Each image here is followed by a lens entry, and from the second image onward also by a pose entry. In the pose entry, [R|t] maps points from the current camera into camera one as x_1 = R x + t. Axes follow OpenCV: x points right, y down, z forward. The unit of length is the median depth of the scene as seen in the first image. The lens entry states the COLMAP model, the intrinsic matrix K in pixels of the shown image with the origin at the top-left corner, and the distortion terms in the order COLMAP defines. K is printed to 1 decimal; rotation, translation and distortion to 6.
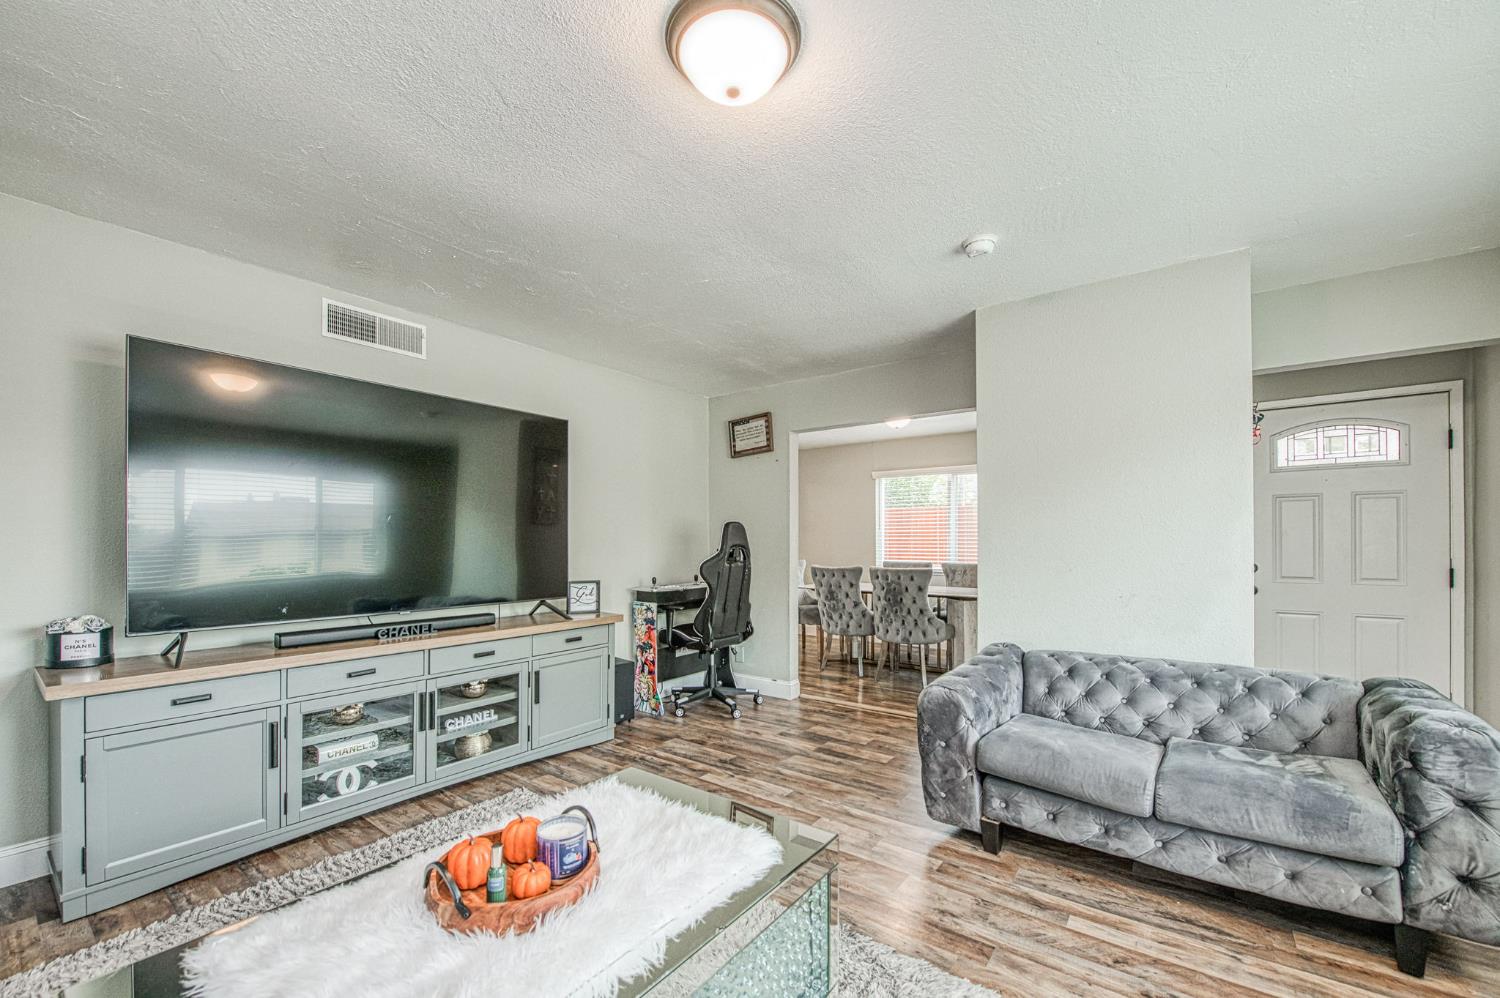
lens RADIAL K [[610.6, 0, 750.4], [0, 610.6, 543.7], [0, 0, 1]] dist [-0.002823, -0.000407]
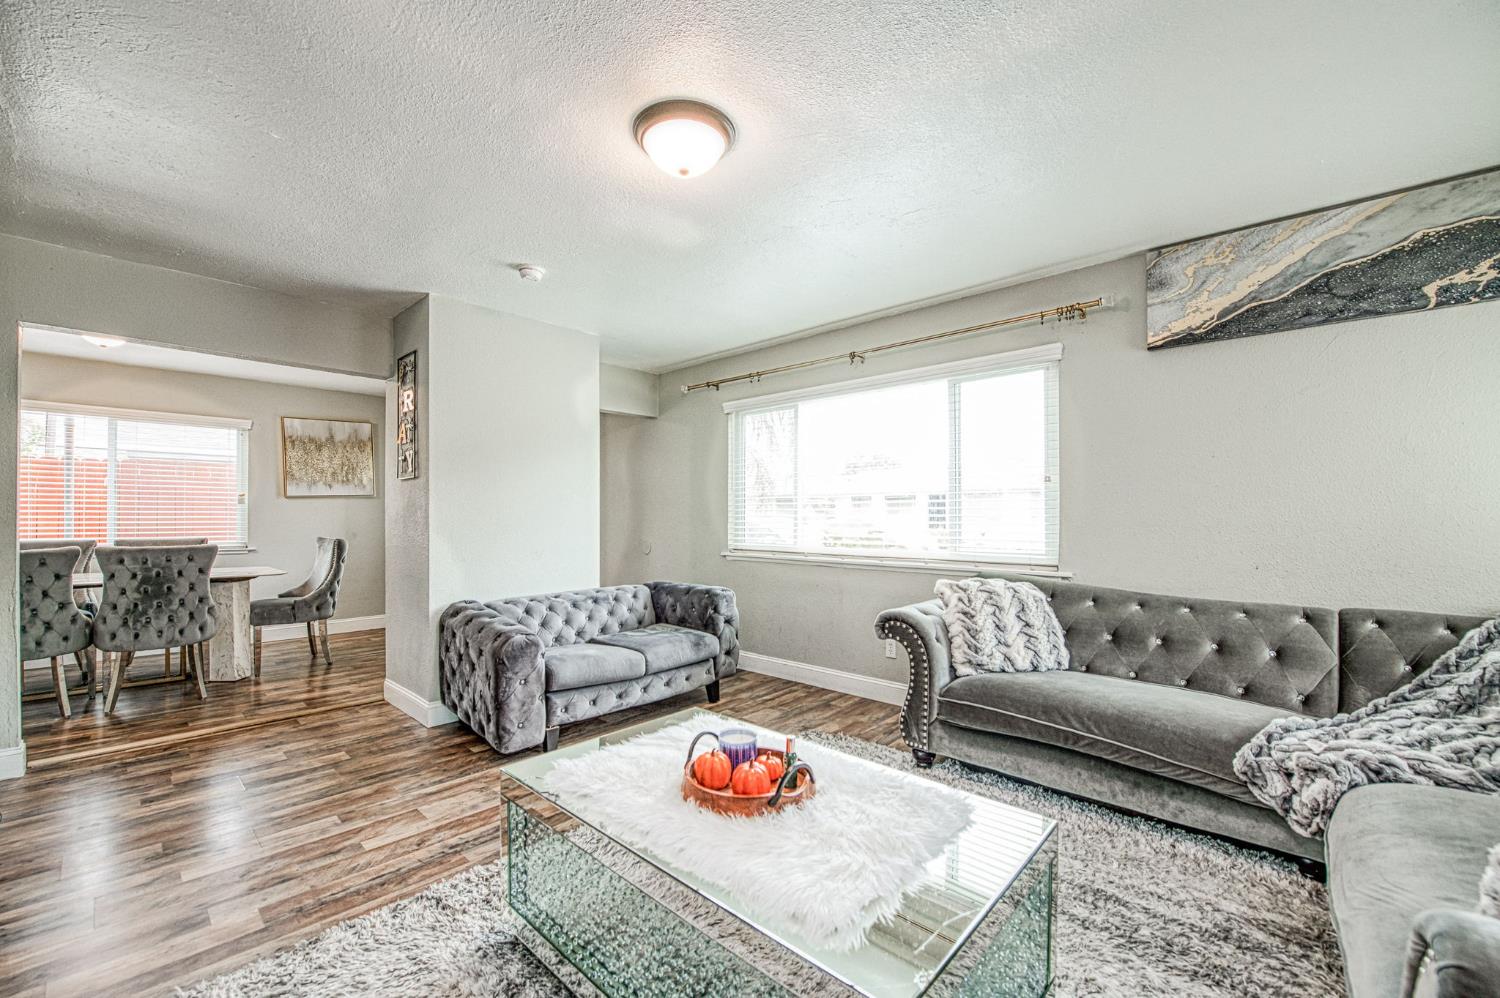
lens RADIAL K [[590.5, 0, 748.3], [0, 590.5, 520.5], [0, 0, 1]] dist [-0.002659, -0.000711]
pose [[0.103073, -0.002296, 0.994671, -0.590538], [-0.000568, 0.999997, 0.002367, 0.010051], [-0.994674, -0.000809, 0.103071, 0.340780]]
